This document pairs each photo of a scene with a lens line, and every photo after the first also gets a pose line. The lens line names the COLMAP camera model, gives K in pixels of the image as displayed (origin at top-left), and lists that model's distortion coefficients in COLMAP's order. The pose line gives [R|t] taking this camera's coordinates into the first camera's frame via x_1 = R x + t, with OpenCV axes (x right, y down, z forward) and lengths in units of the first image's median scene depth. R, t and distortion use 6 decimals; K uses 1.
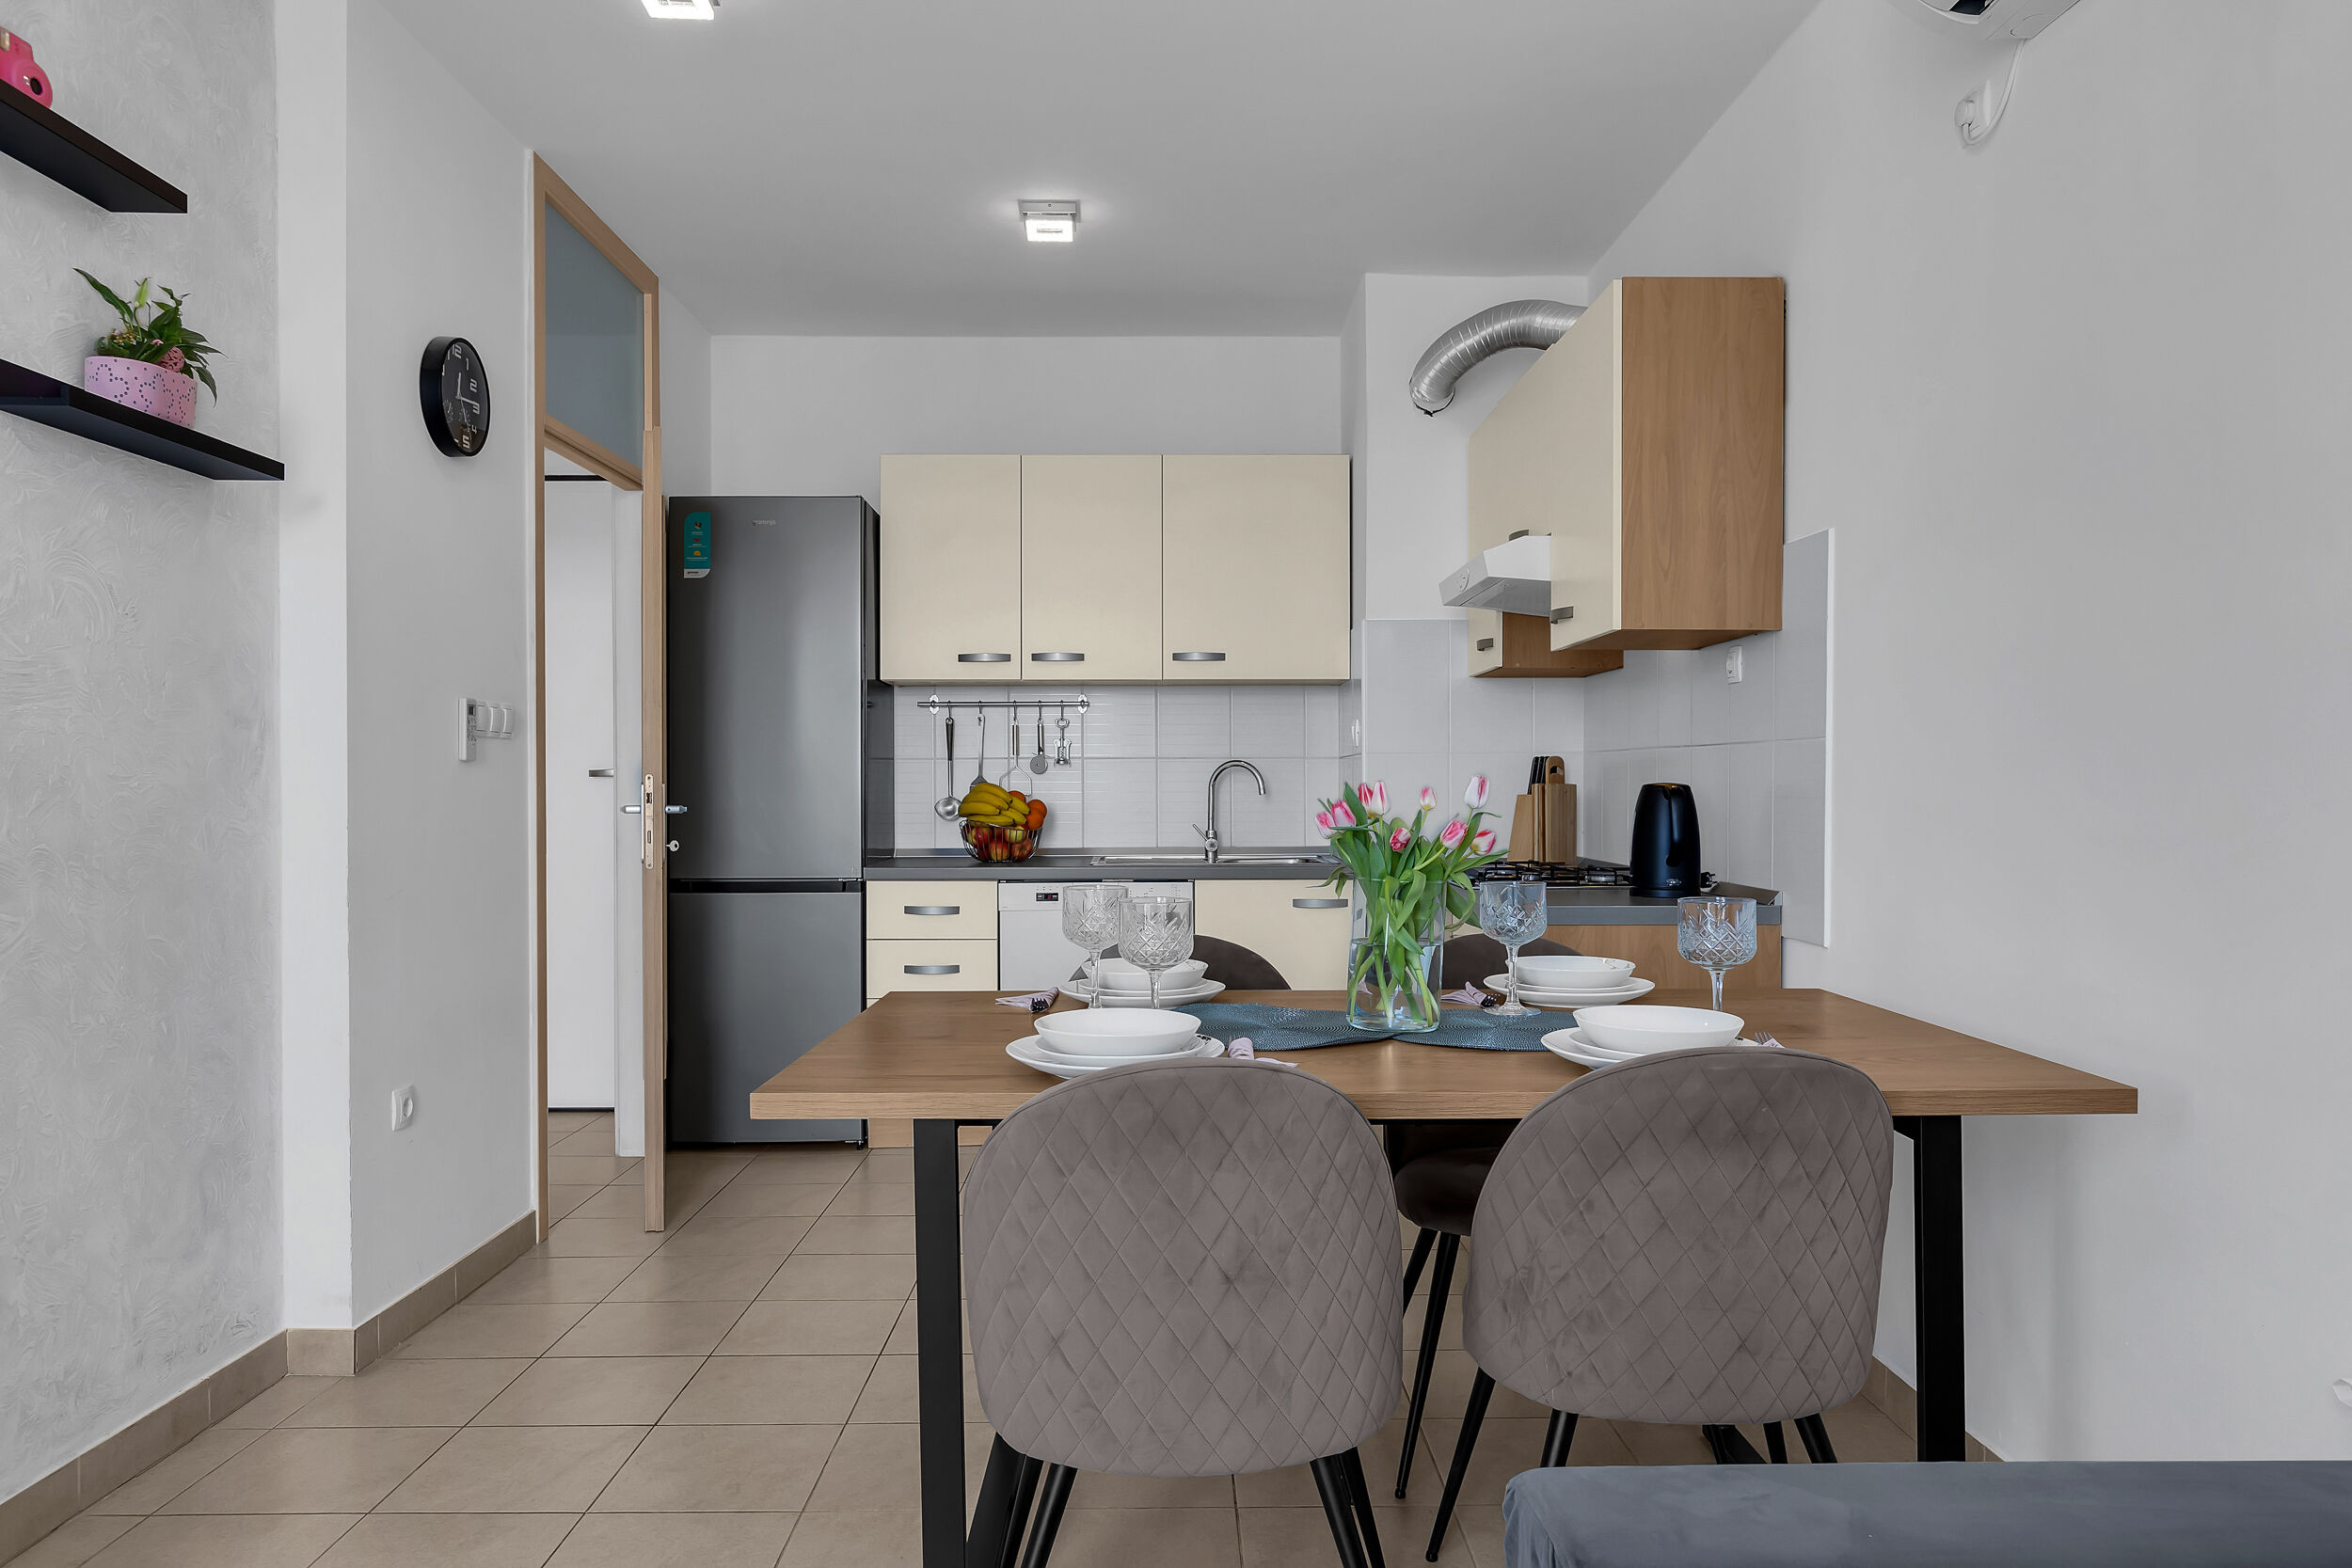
lens RADIAL K [[1571.7, 0, 1177.9], [0, 1571.7, 794.4], [0, 0, 1]] dist [-0.009447, -0.000389]
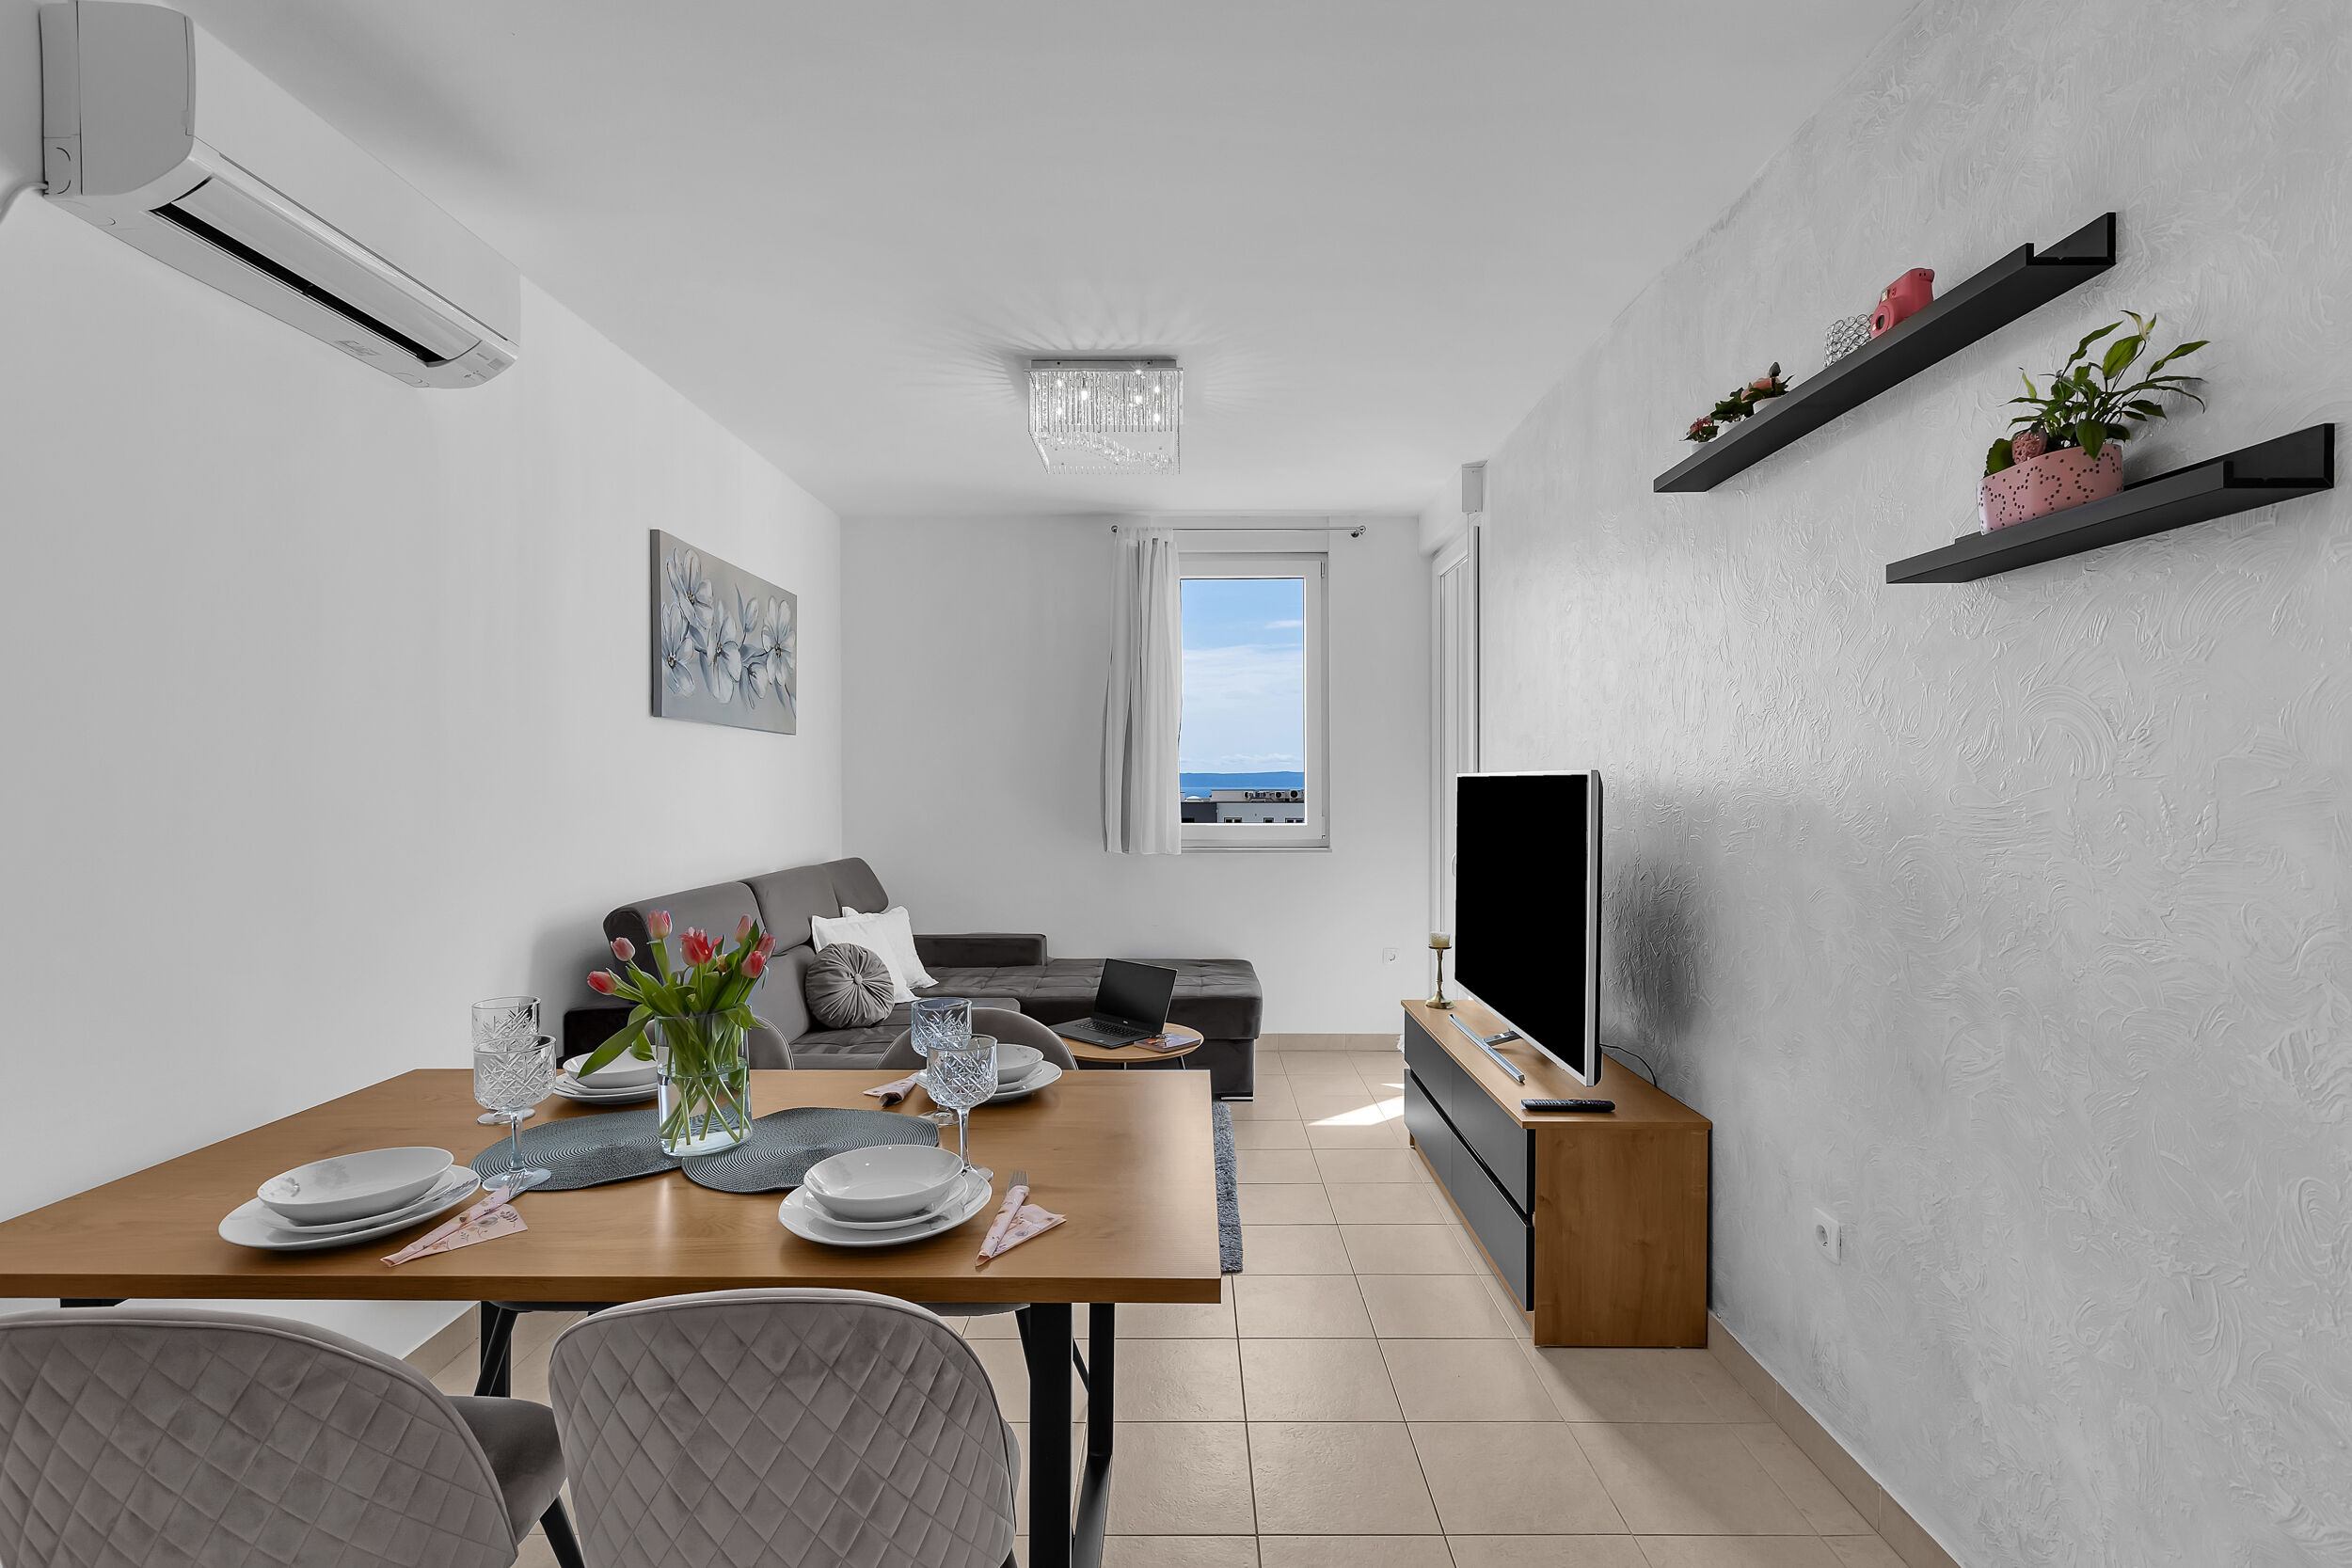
lens RADIAL K [[1072.5, 0, 1179.4], [0, 1072.5, 793.5], [0, 0, 1]] dist [0.000259, -0.000088]
pose [[-0.999865, 0.001952, 0.016300, -0.117442], [0.002246, 0.999835, 0.018005, -0.062150], [-0.016262, 0.018039, -0.999705, 0.990423]]
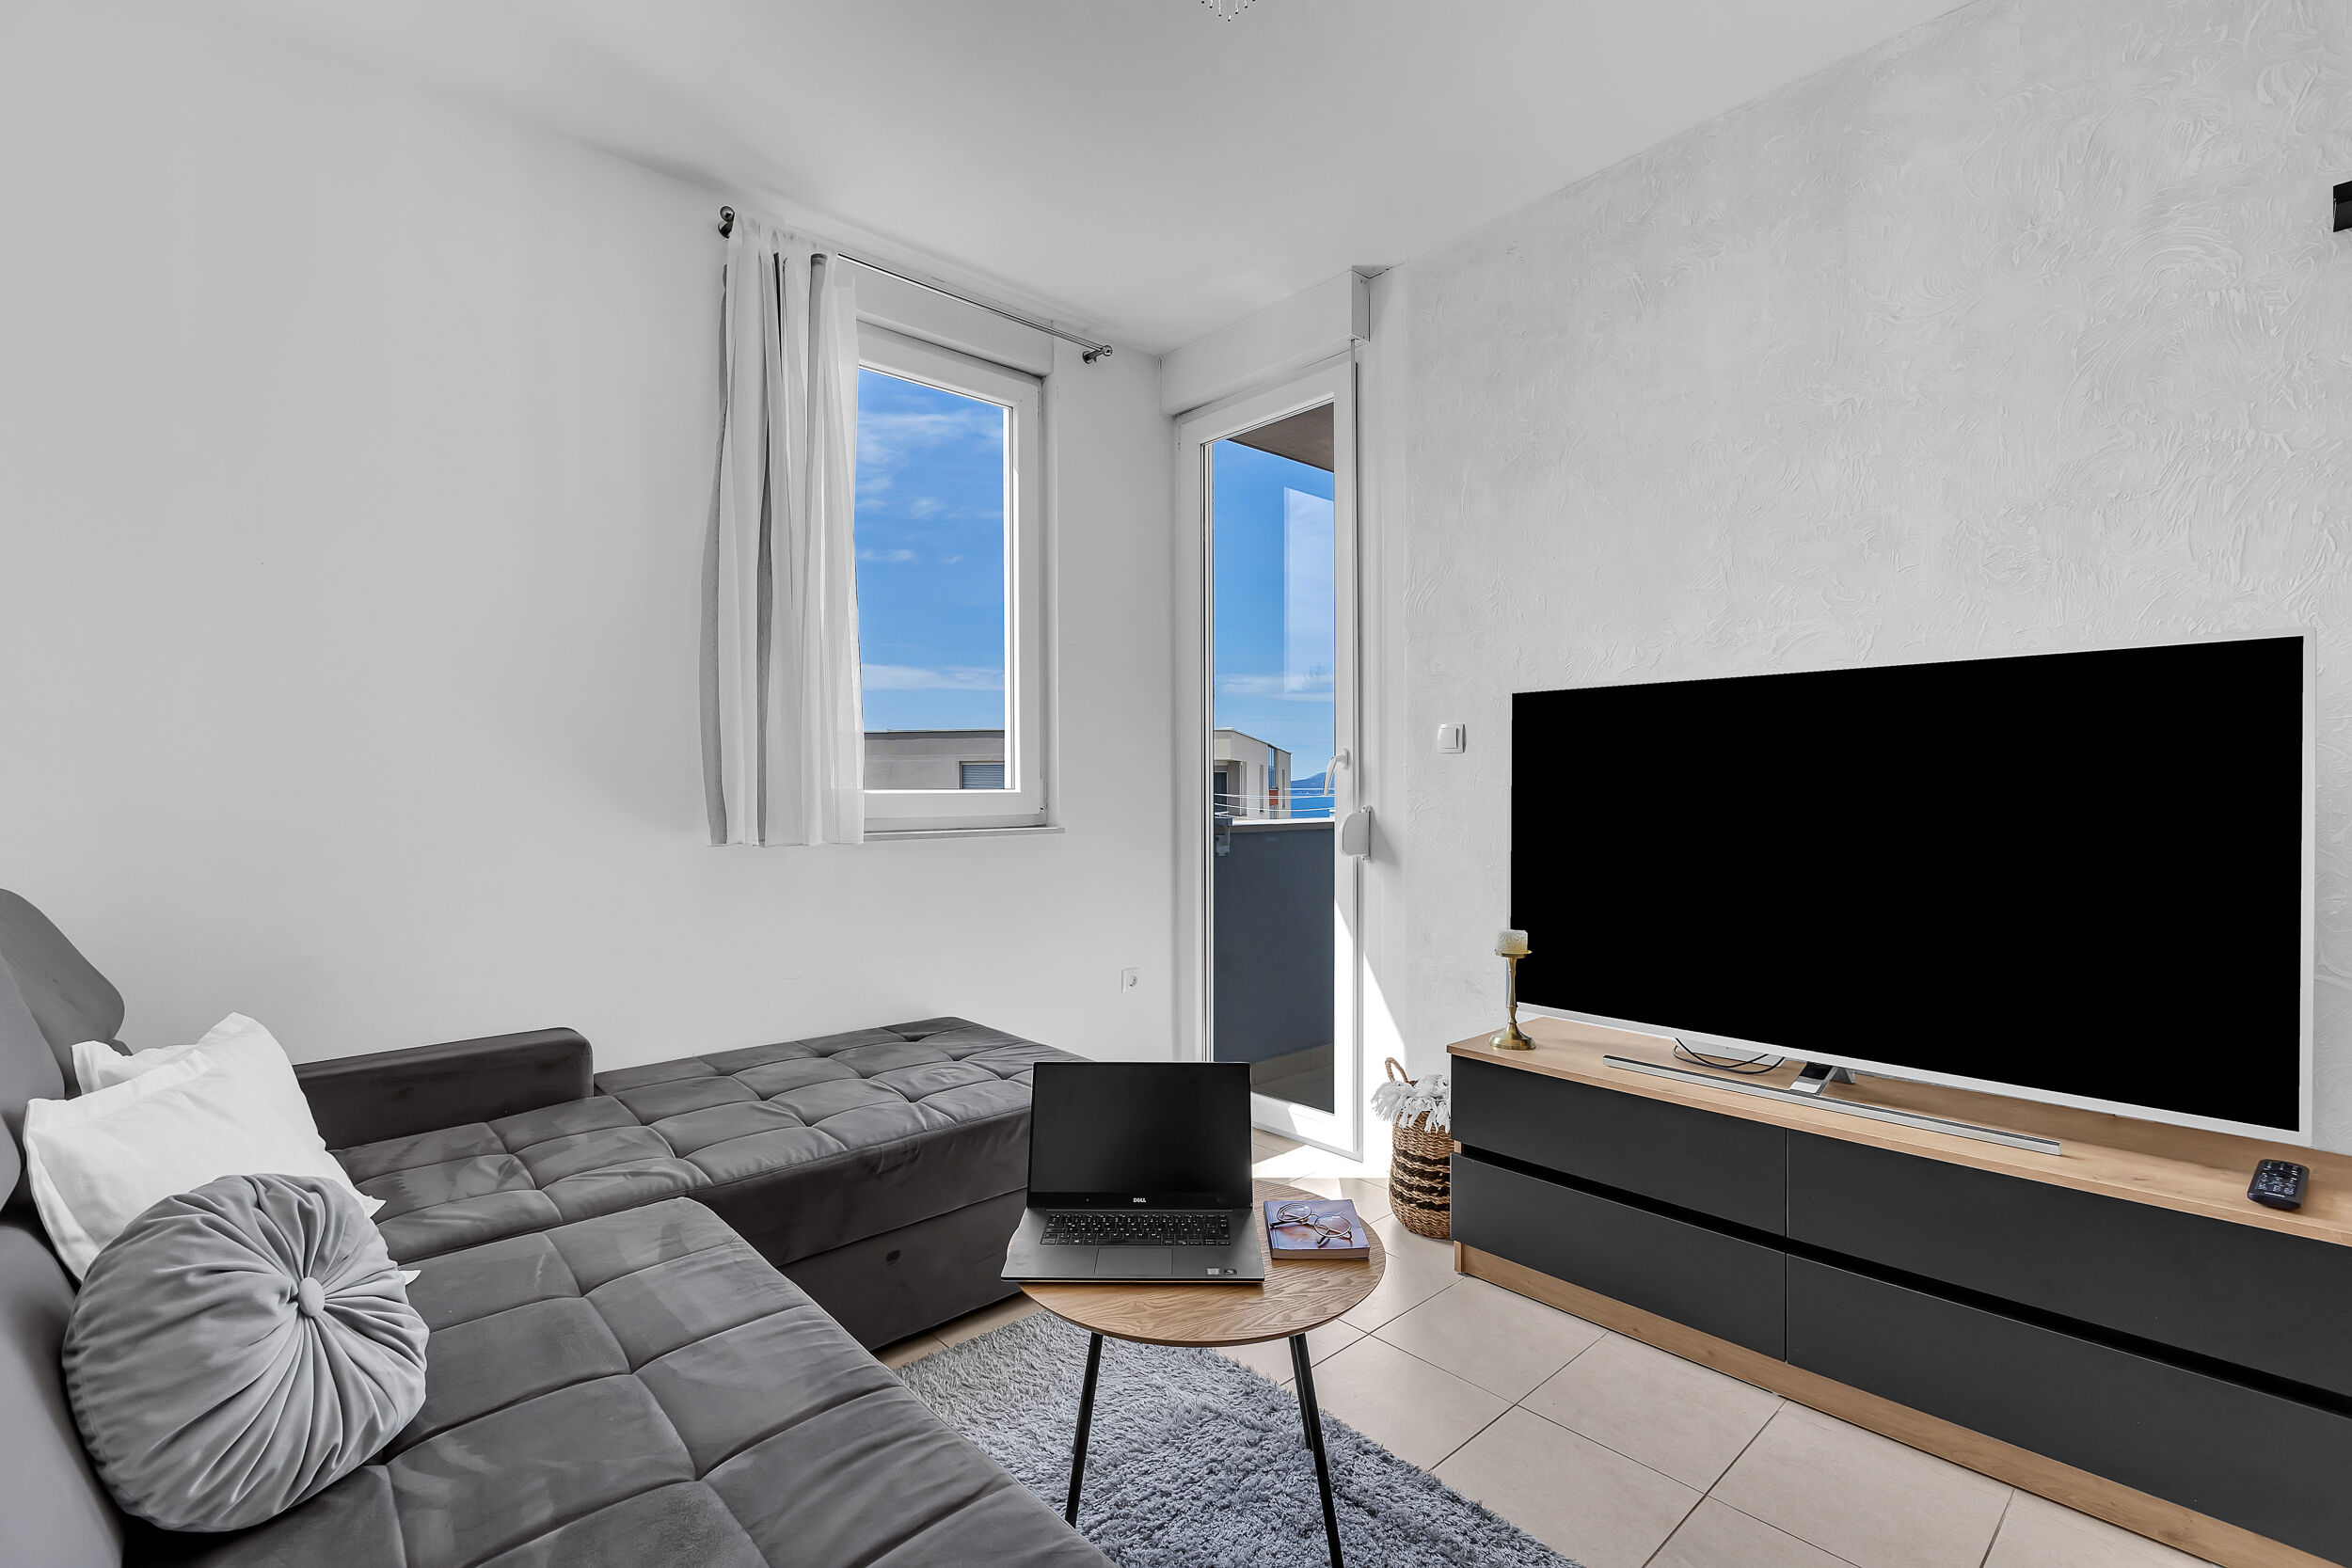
lens RADIAL K [[1042.4, 0, 1182.8], [0, 1042.4, 795.8], [0, 0, 1]] dist [0.000605, -0.000440]
pose [[-0.745761, 0.009445, -0.666147, 0.209111], [-0.001412, 0.999875, 0.015758, -0.007967], [0.666213, 0.012692, -0.745654, 0.352610]]
